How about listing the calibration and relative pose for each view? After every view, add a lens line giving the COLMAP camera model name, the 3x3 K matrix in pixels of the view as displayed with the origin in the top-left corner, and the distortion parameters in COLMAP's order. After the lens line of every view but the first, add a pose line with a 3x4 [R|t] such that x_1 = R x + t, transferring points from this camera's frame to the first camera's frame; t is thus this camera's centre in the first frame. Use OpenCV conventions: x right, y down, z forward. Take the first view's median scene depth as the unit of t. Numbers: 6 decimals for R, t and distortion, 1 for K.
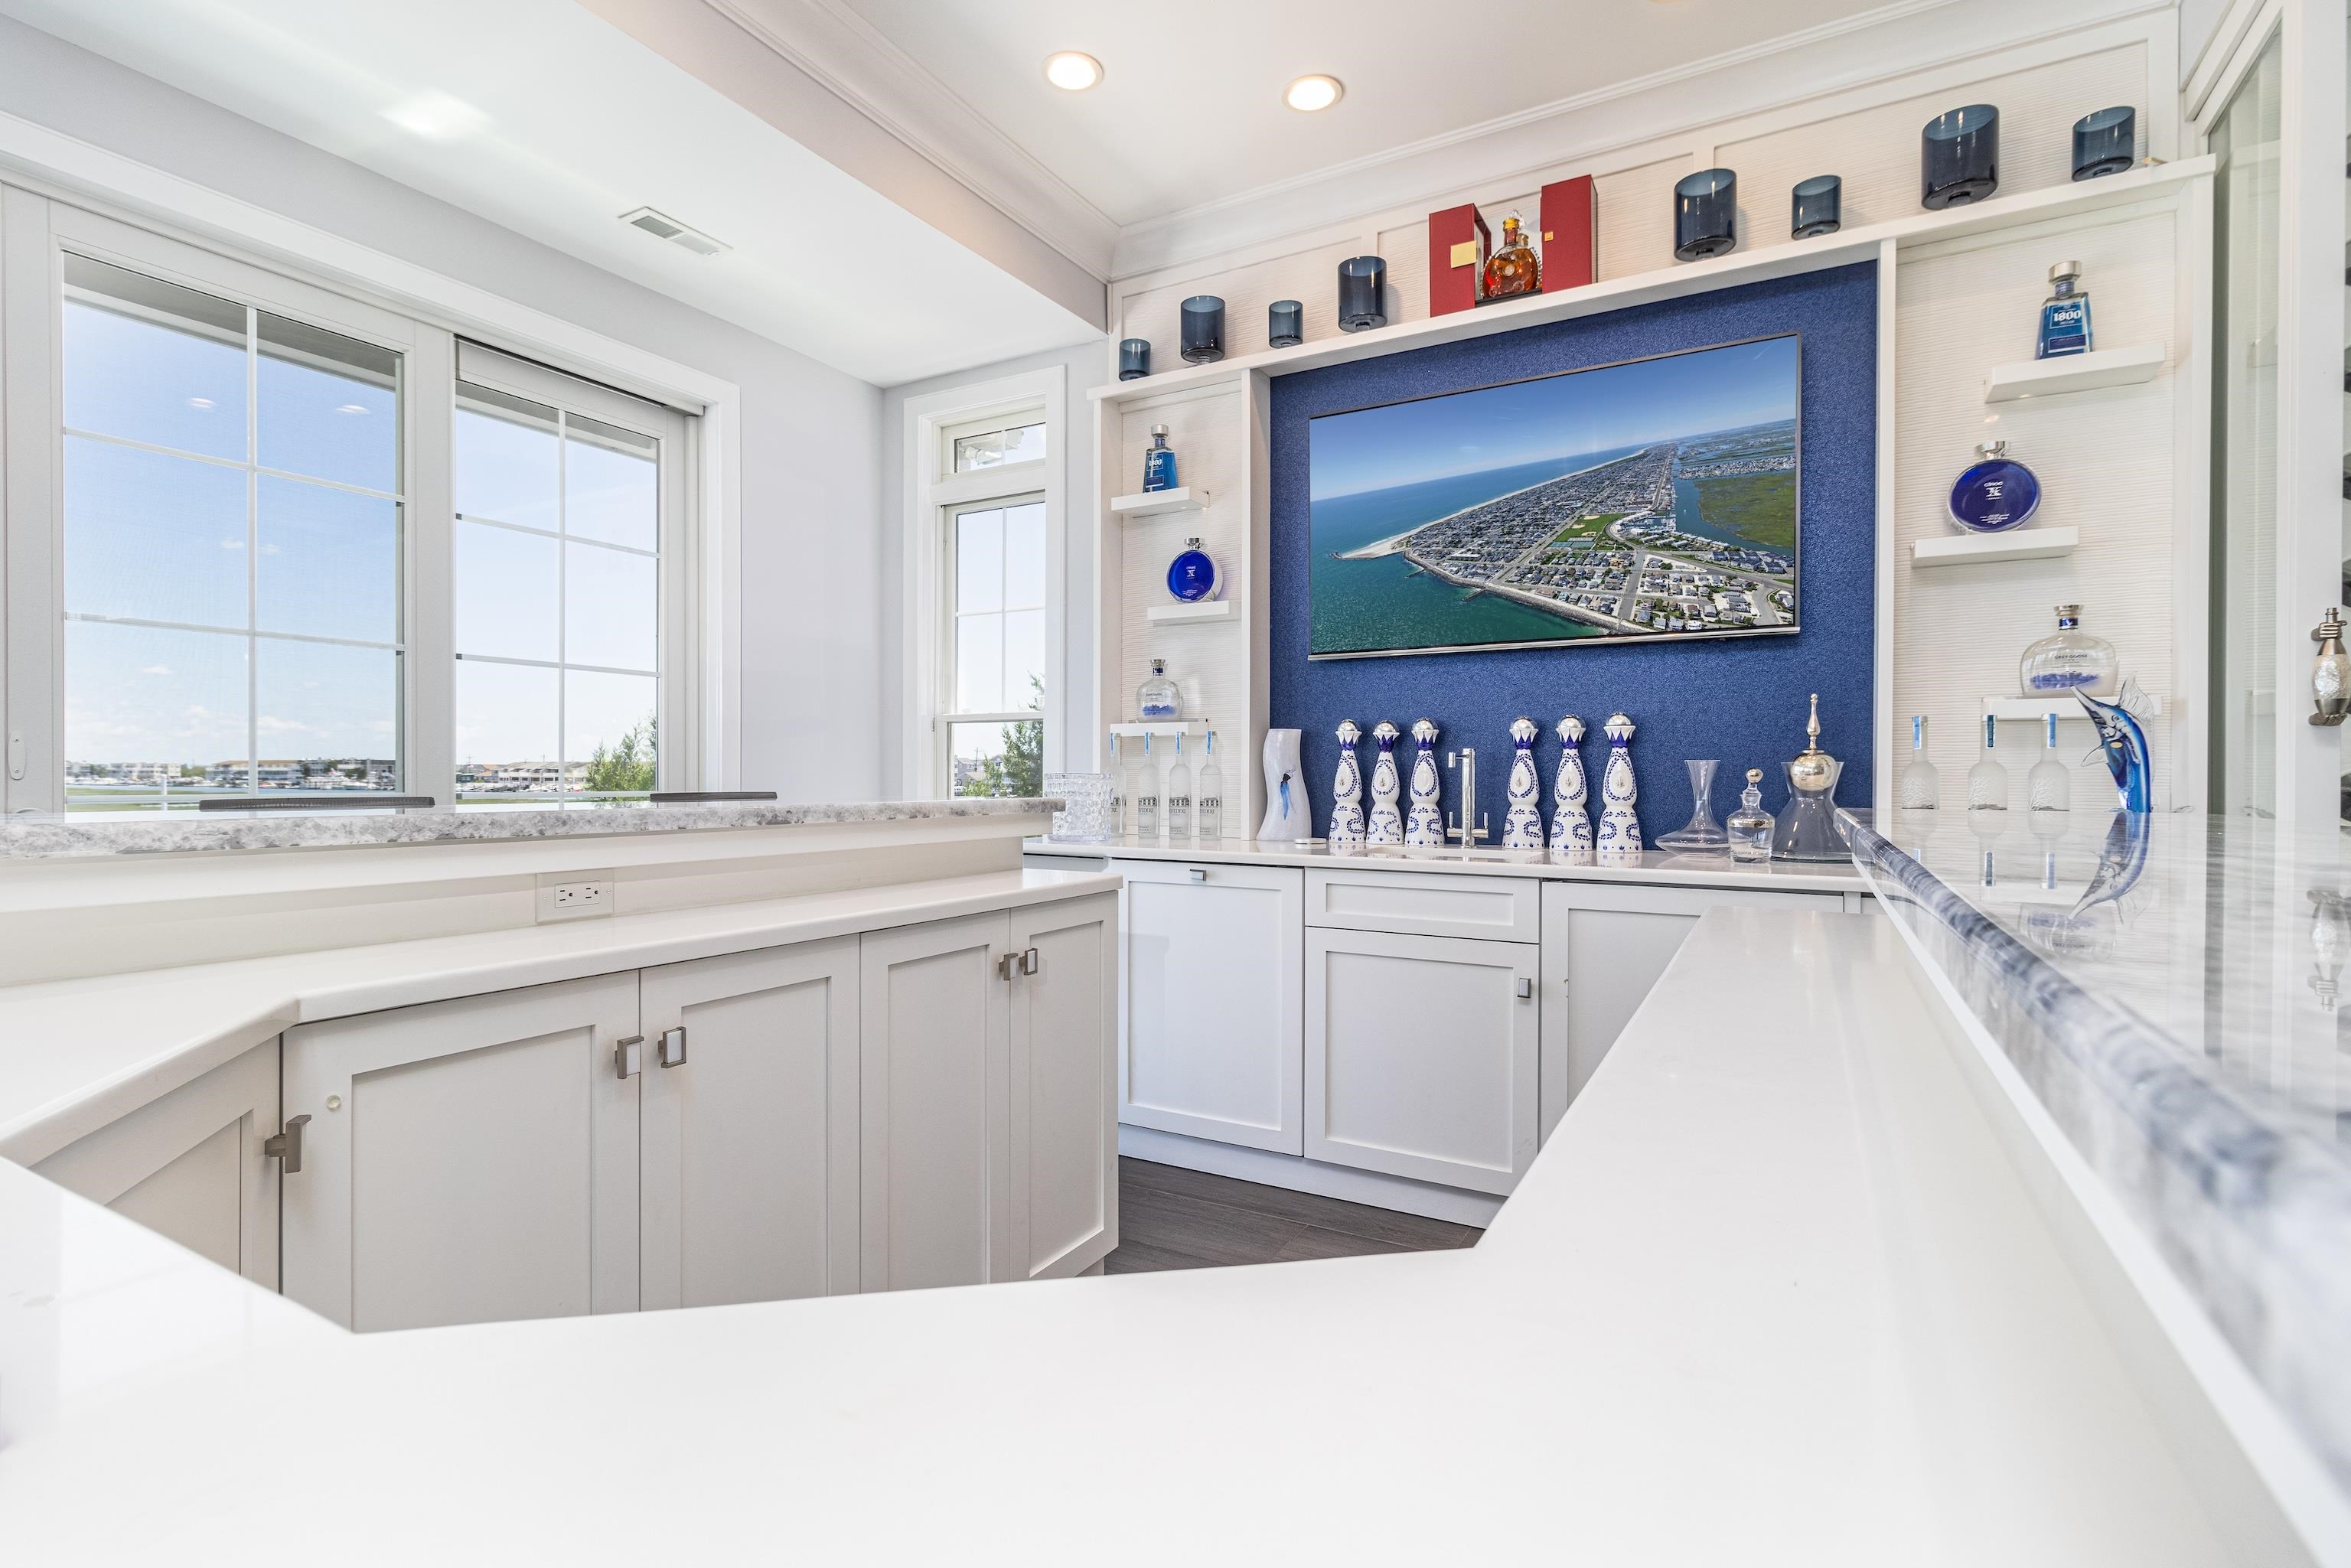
lens RADIAL K [[1102.8, 0, 1175.5], [0, 1102.8, 784.0], [0, 0, 1]] dist [0.003249, 0.000652]
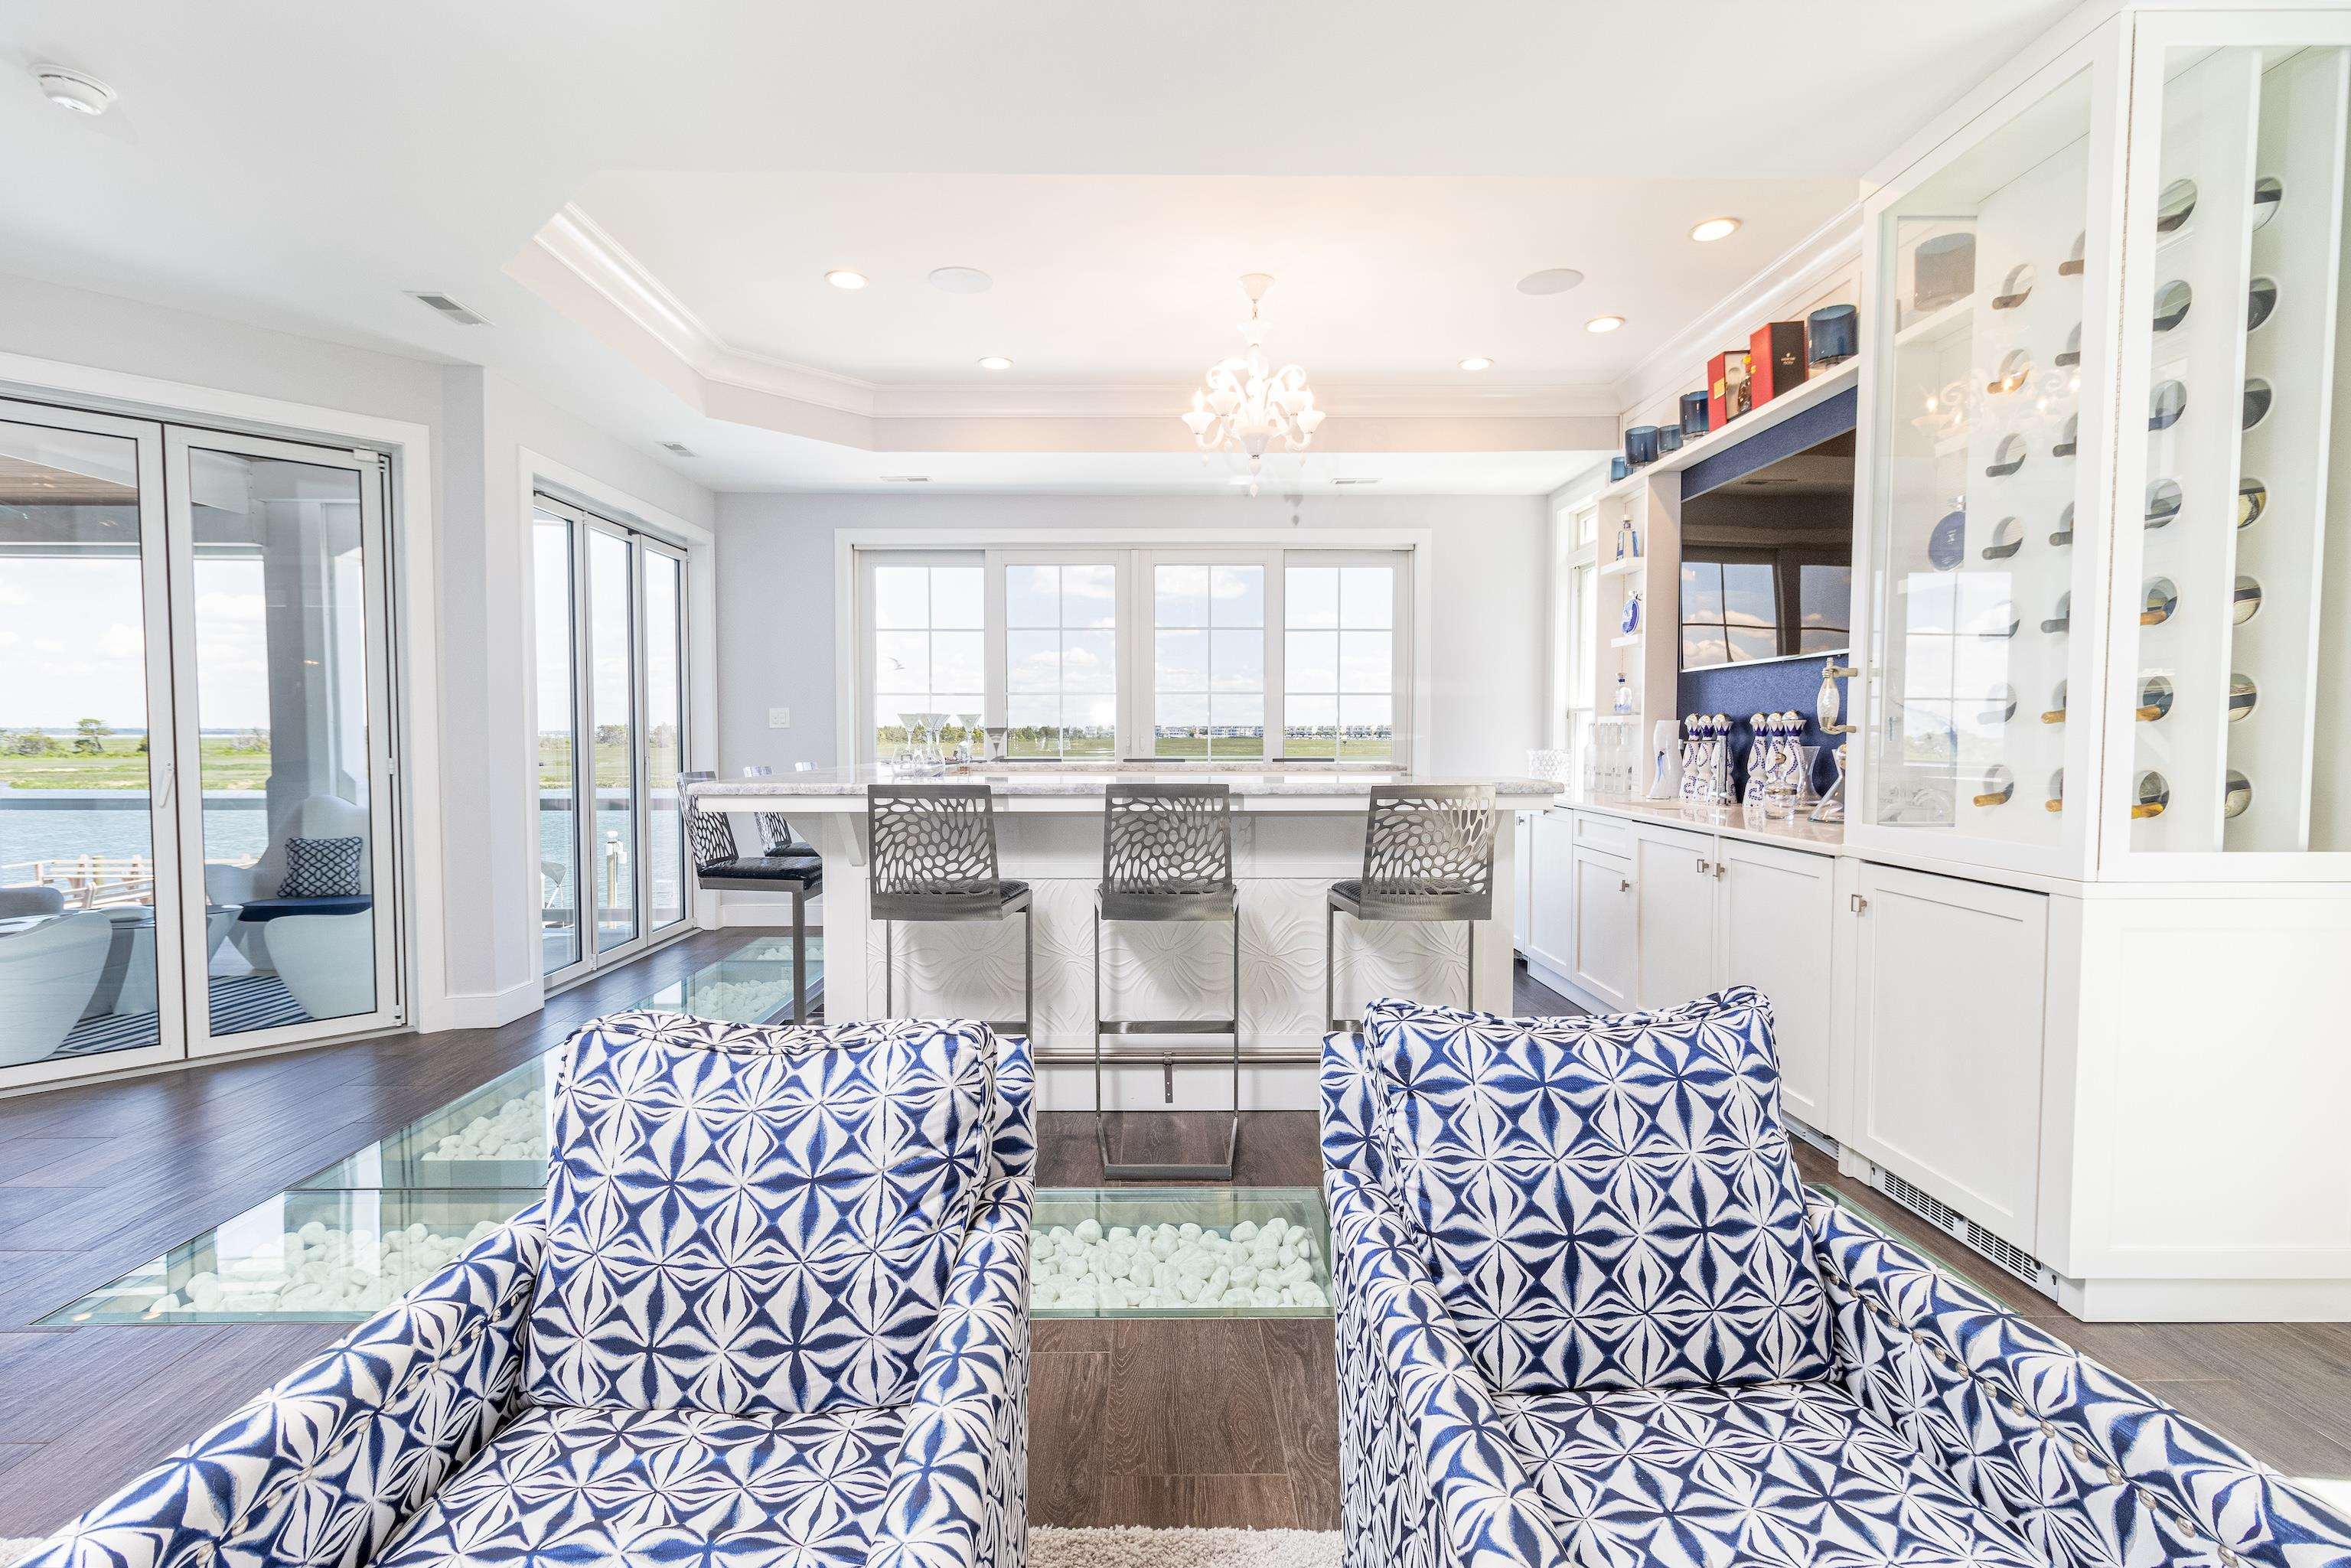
lens RADIAL K [[1102.8, 0, 1175.5], [0, 1102.8, 784.0], [0, 0, 1]] dist [0.003249, 0.000652]
pose [[0.506623, 0.037009, -0.861373, 1.085167], [-0.004962, 0.999187, 0.040011, -0.021113], [0.862153, -0.015996, 0.506395, -0.311968]]
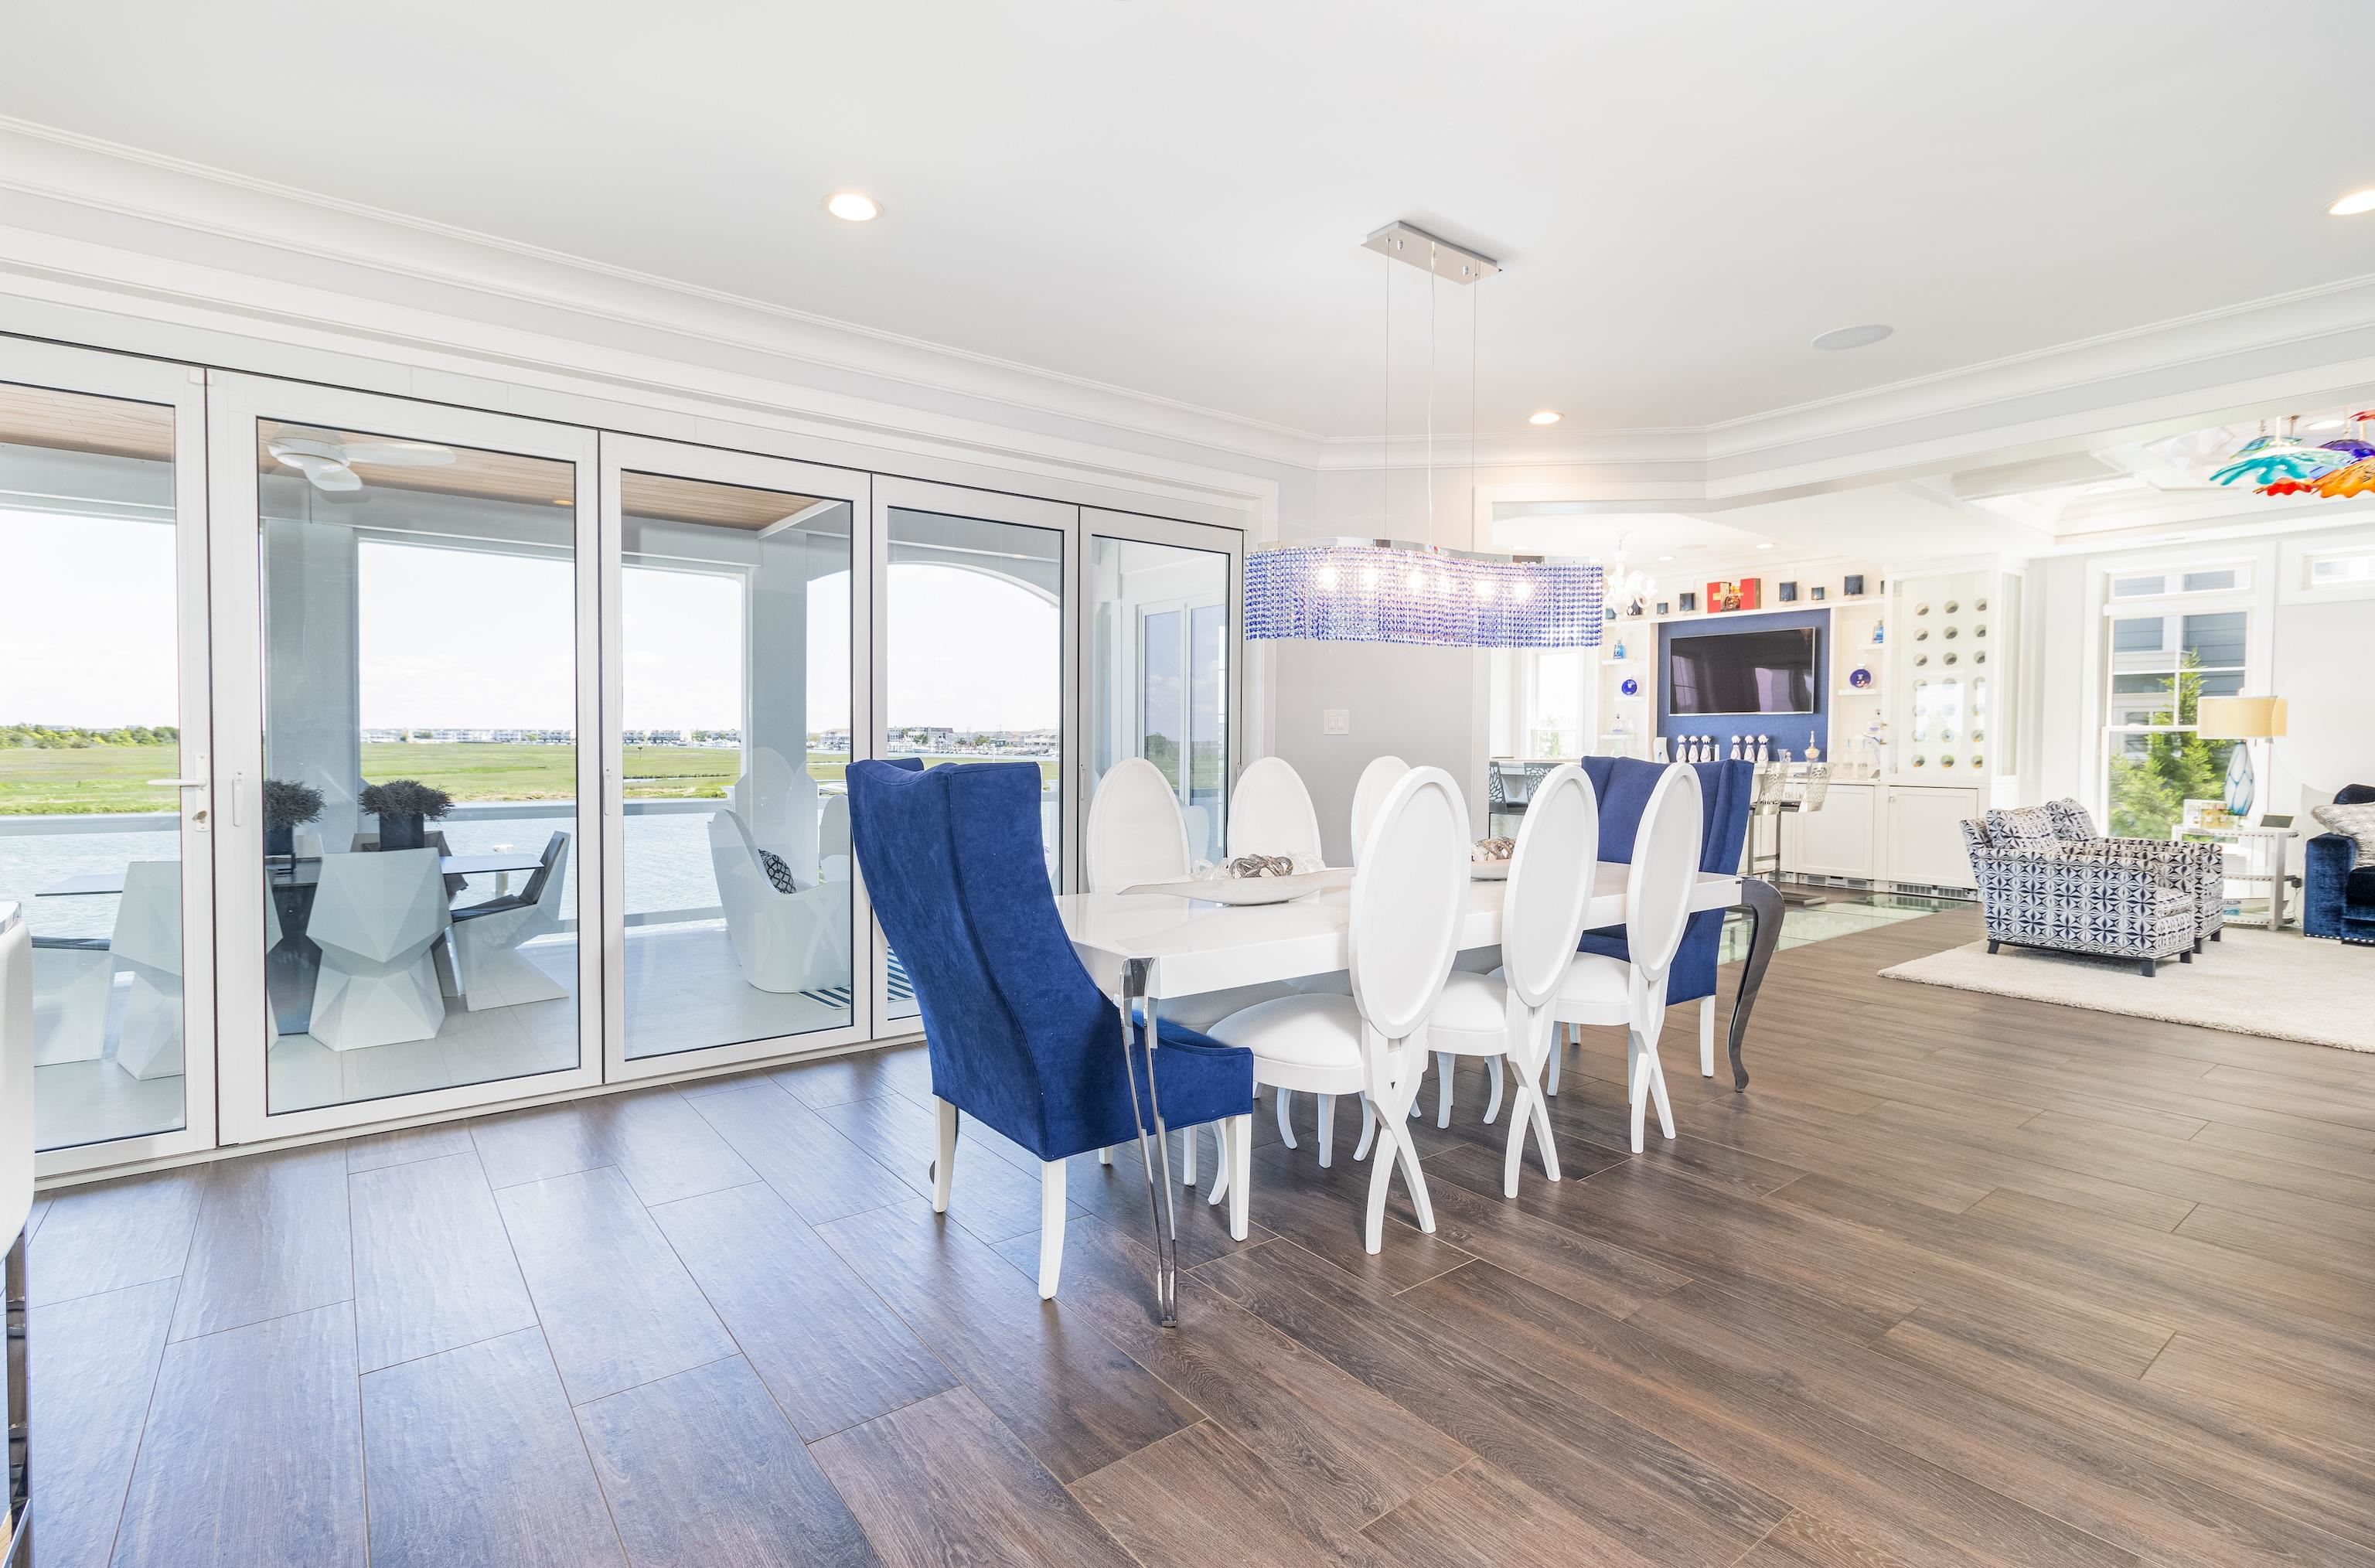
lens RADIAL K [[1105.6, 0, 1184.7], [0, 1105.6, 771.4], [0, 0, 1]] dist [-0.001304, -0.000079]
pose [[0.923944, 0.012070, -0.382338, 0.054171], [-0.004767, 0.999788, 0.020041, -0.010653], [0.382499, -0.016694, 0.923805, -2.556985]]
